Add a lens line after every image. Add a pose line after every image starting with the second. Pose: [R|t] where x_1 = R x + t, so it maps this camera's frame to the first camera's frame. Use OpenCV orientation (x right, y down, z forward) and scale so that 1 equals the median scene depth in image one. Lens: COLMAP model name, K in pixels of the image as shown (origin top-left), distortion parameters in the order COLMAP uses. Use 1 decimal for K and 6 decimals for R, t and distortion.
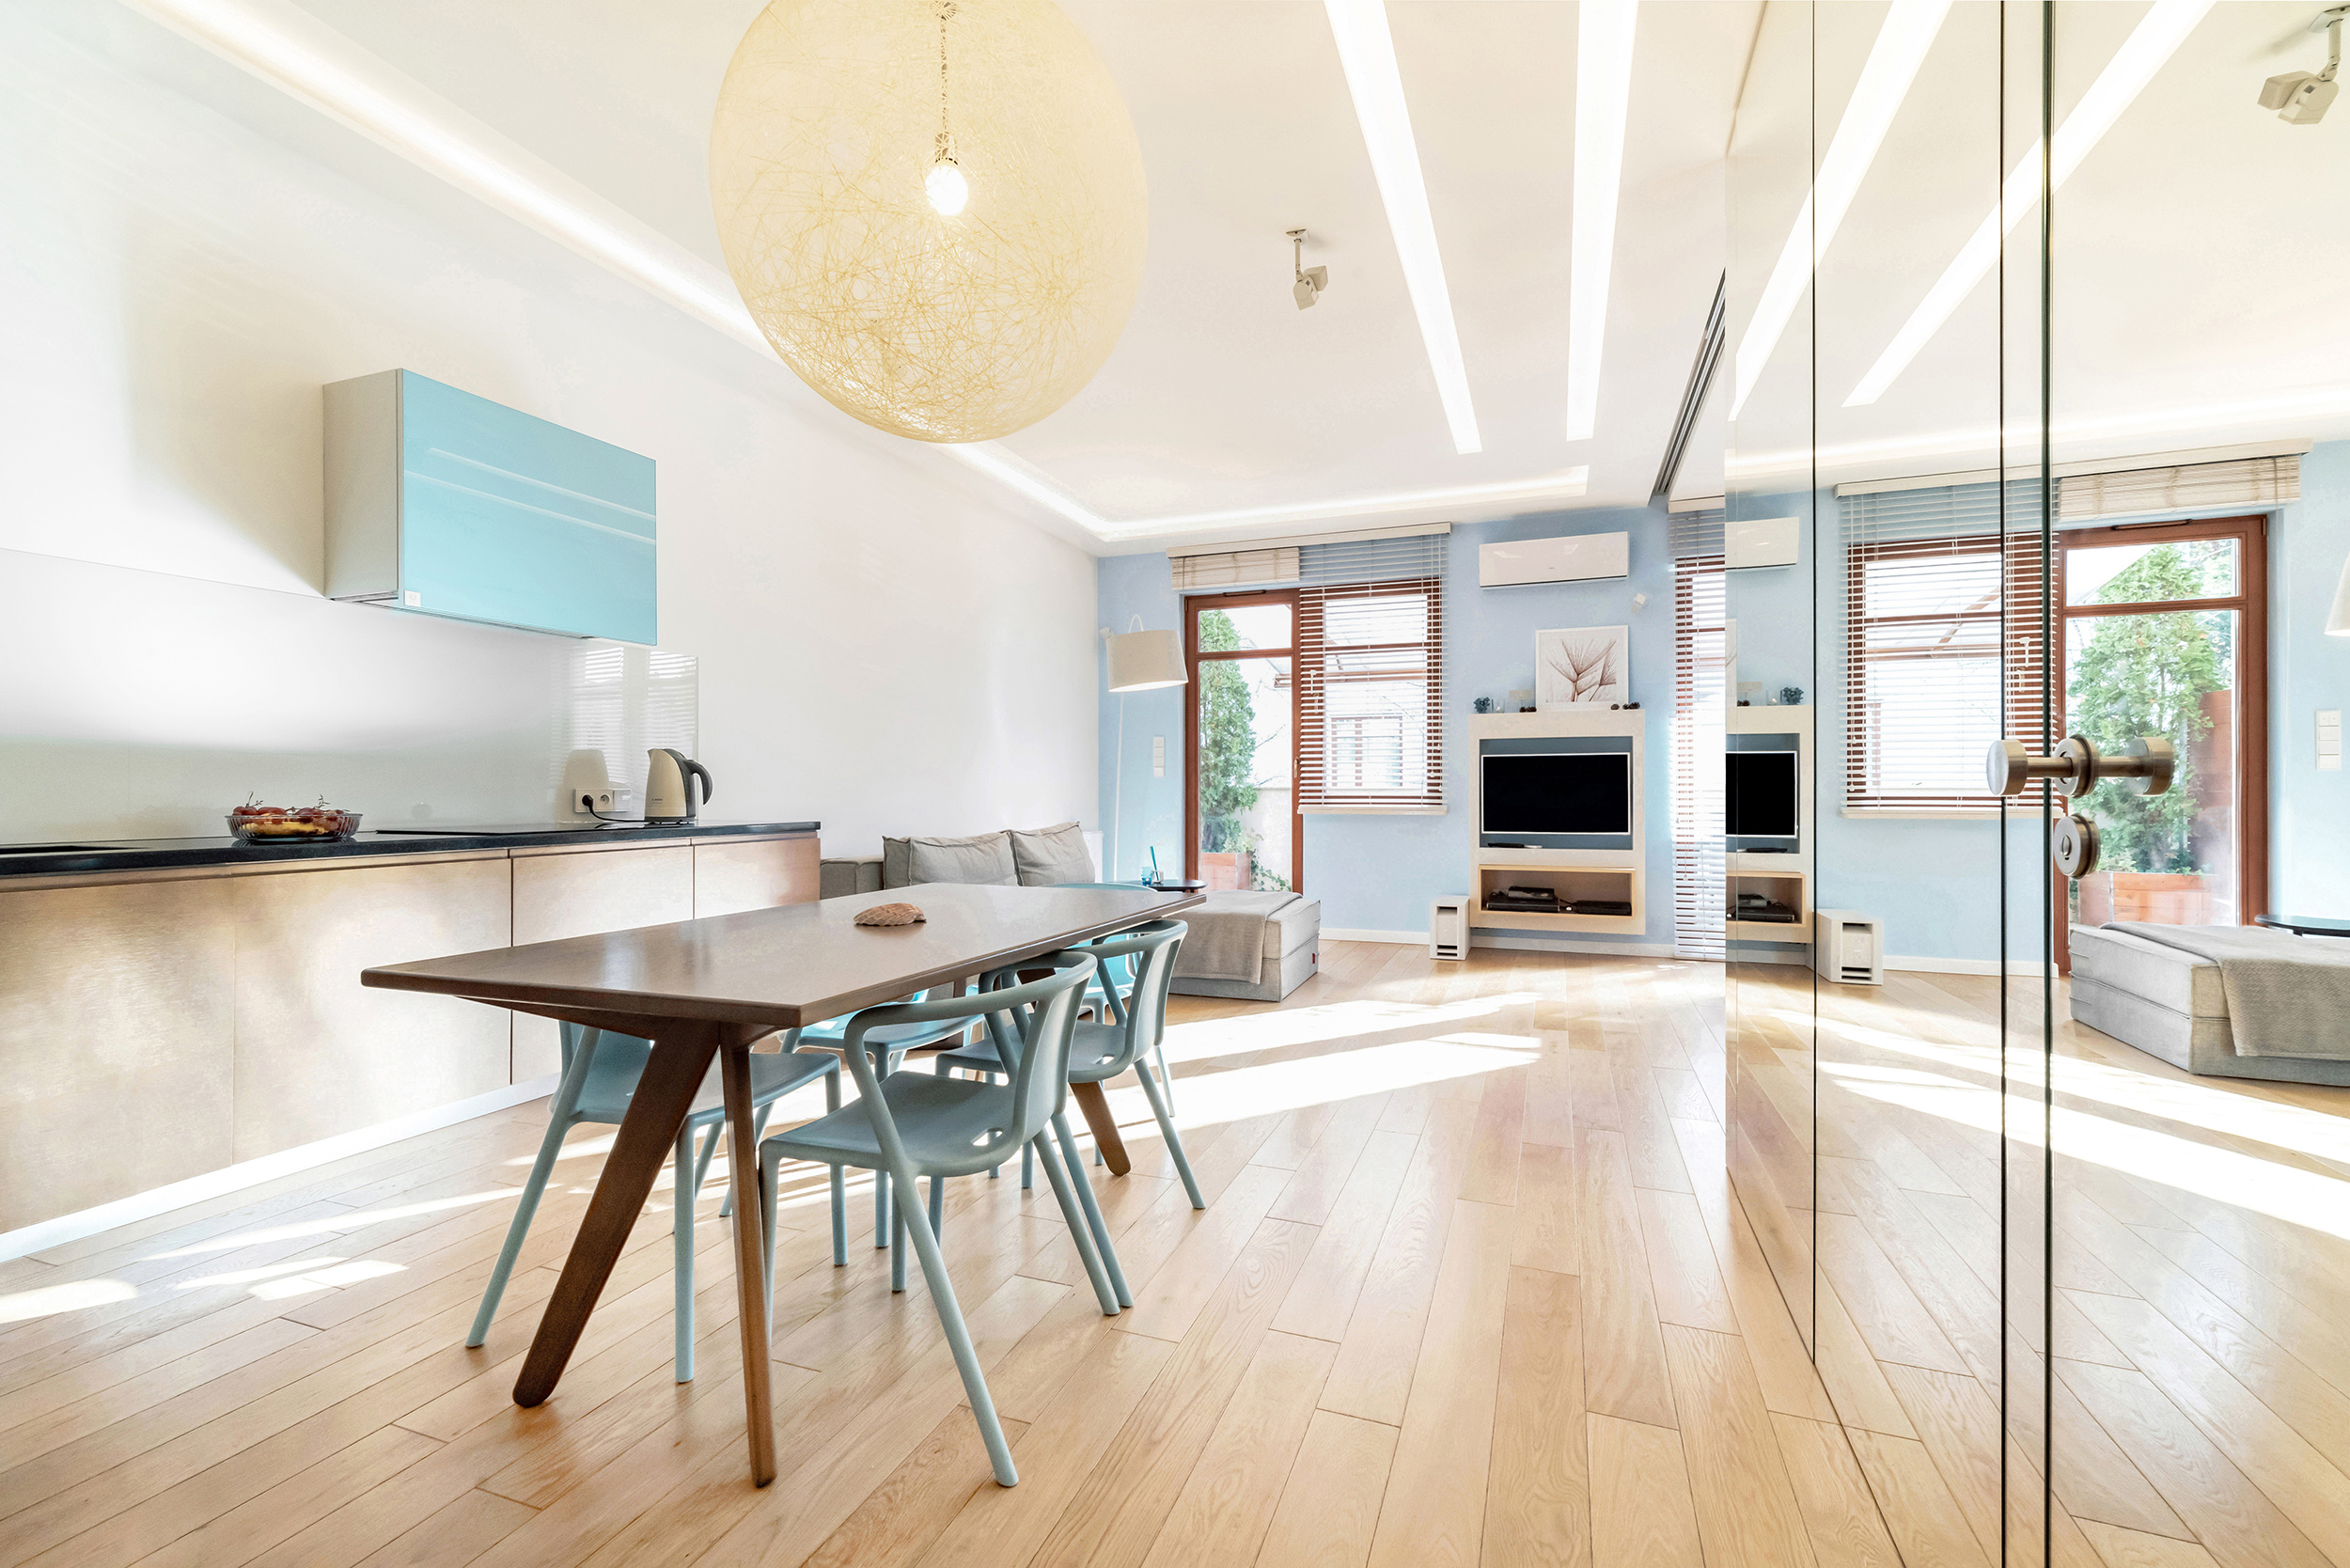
lens RADIAL K [[1008.3, 0, 1175.0], [0, 1008.3, 784.0], [0, 0, 1]] dist [0.000754, 0.000270]
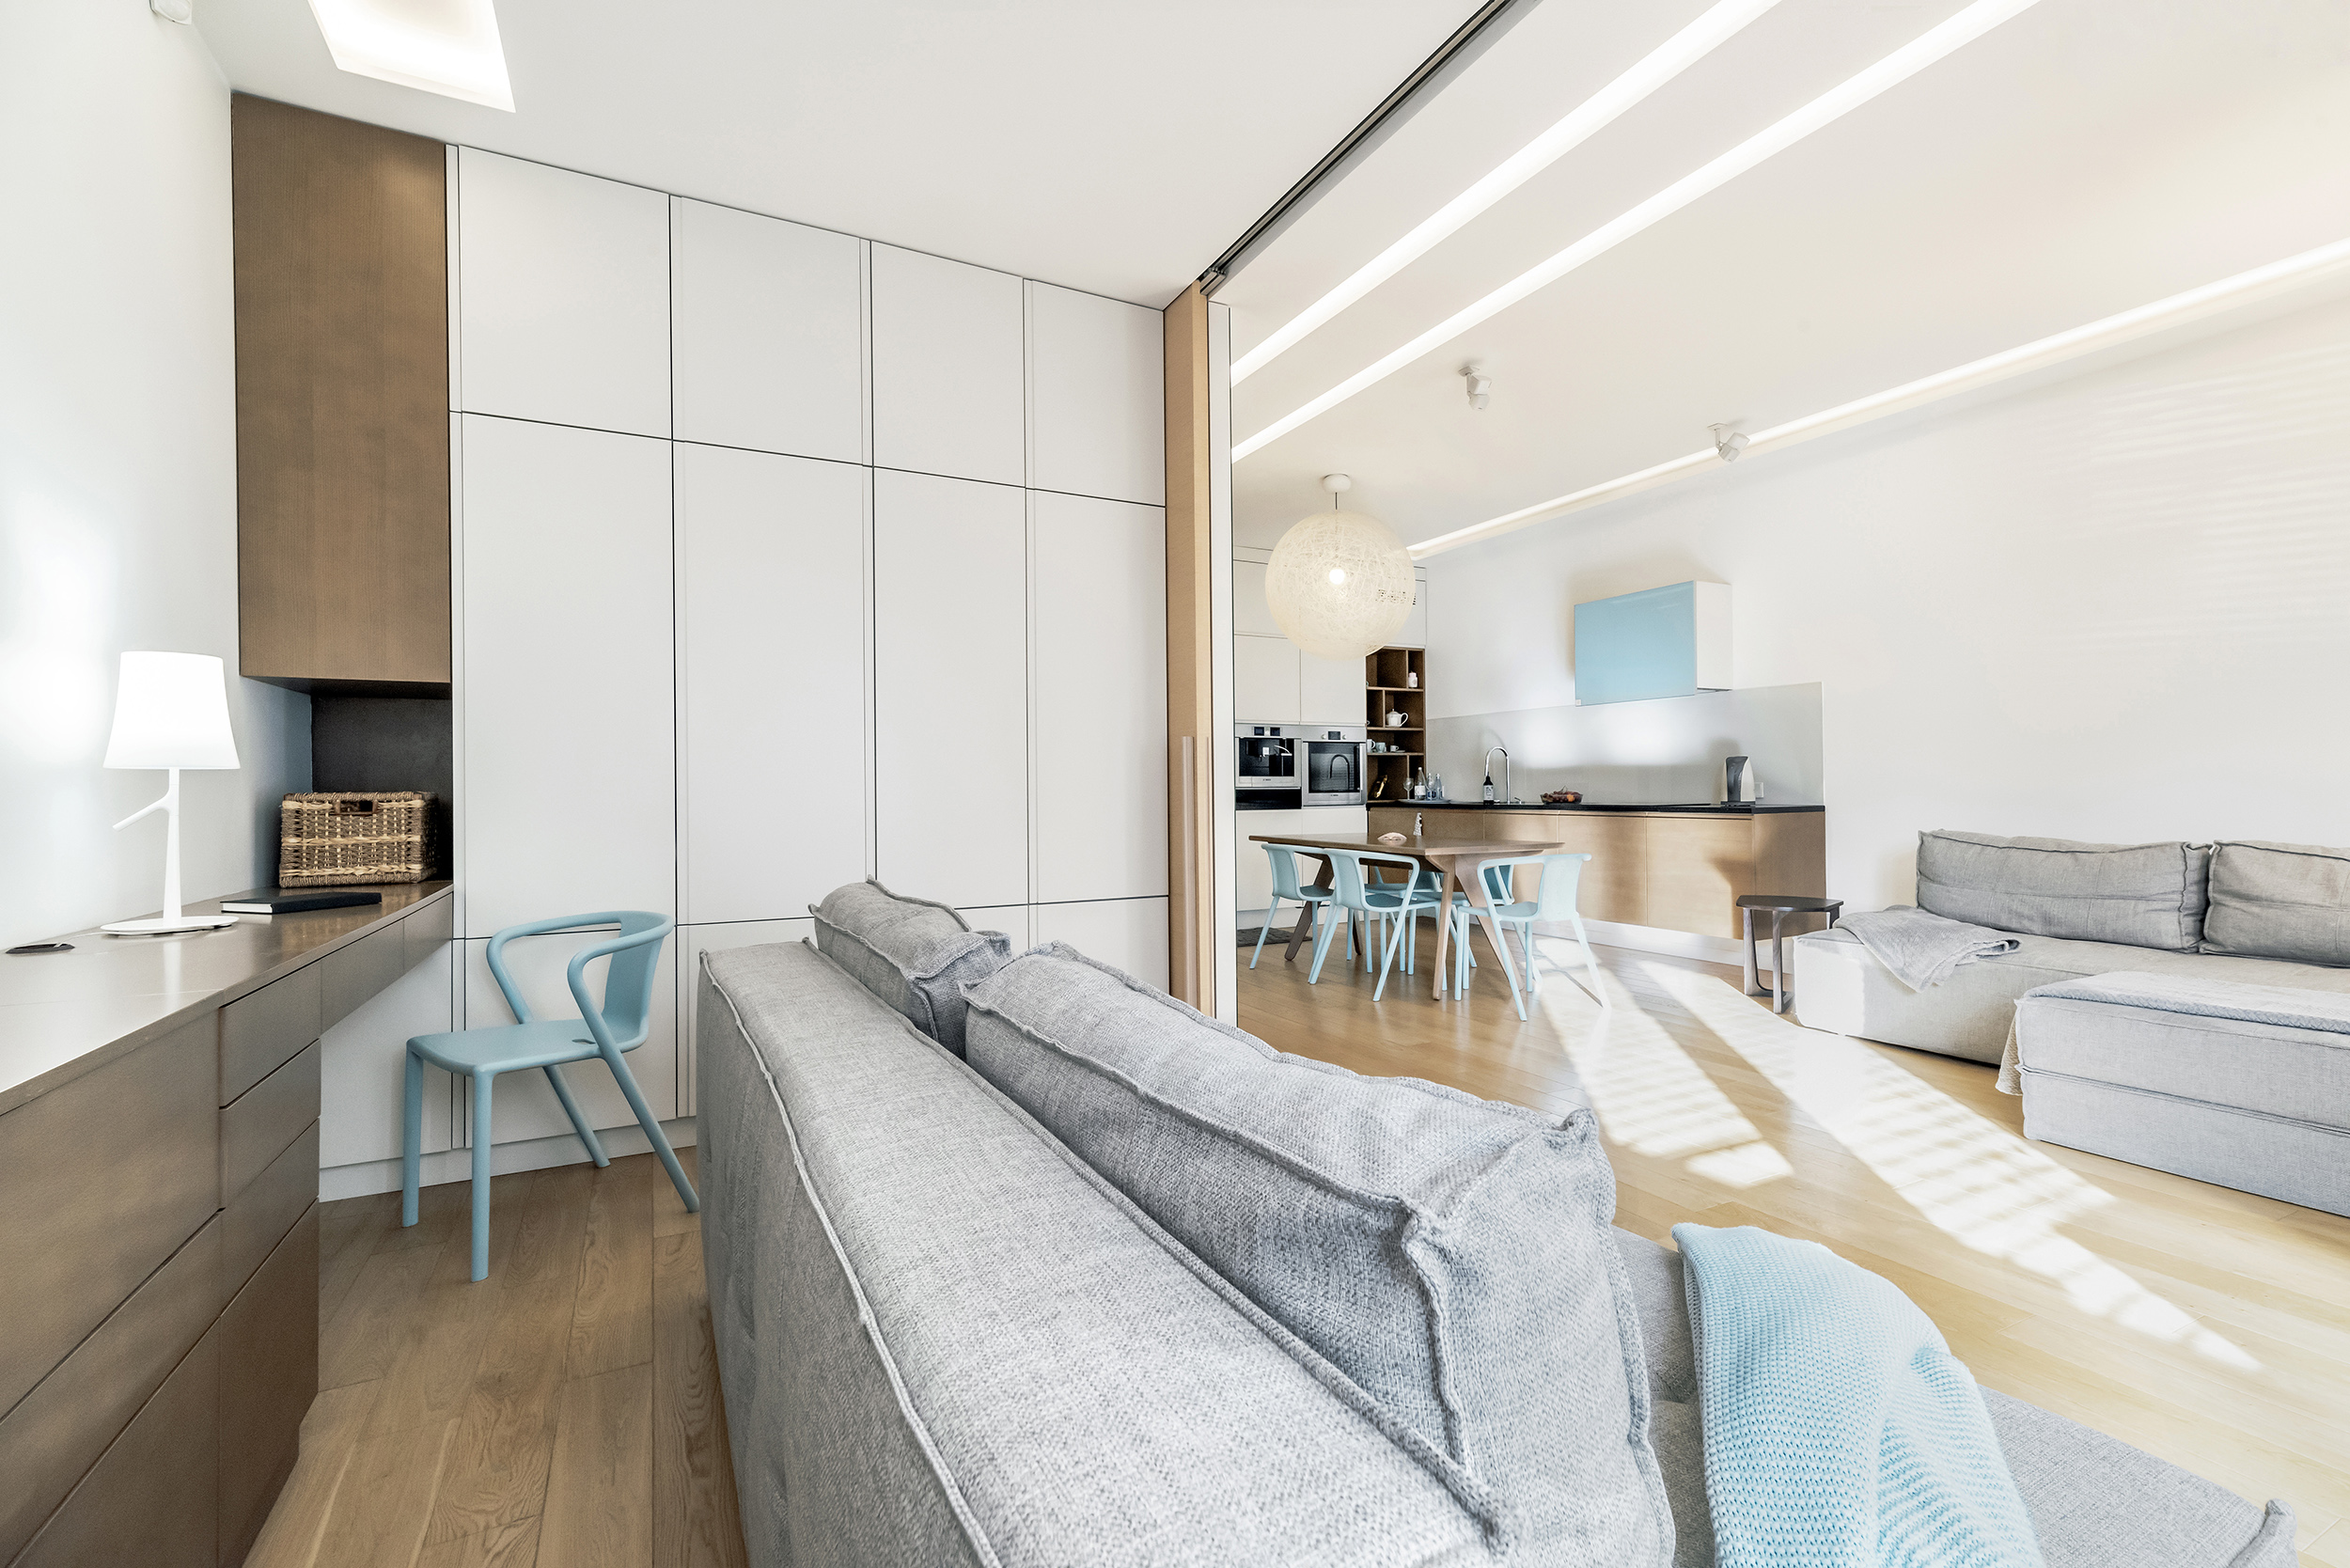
lens RADIAL K [[997.9, 0, 1174.8], [0, 997.9, 785.5], [0, 0, 1]] dist [0.000463, 0.000721]
pose [[-0.669873, 0.001244, -0.742475, 0.643088], [0.013312, 0.999858, -0.010335, 0.008814], [0.742356, -0.016807, -0.669795, 0.765376]]
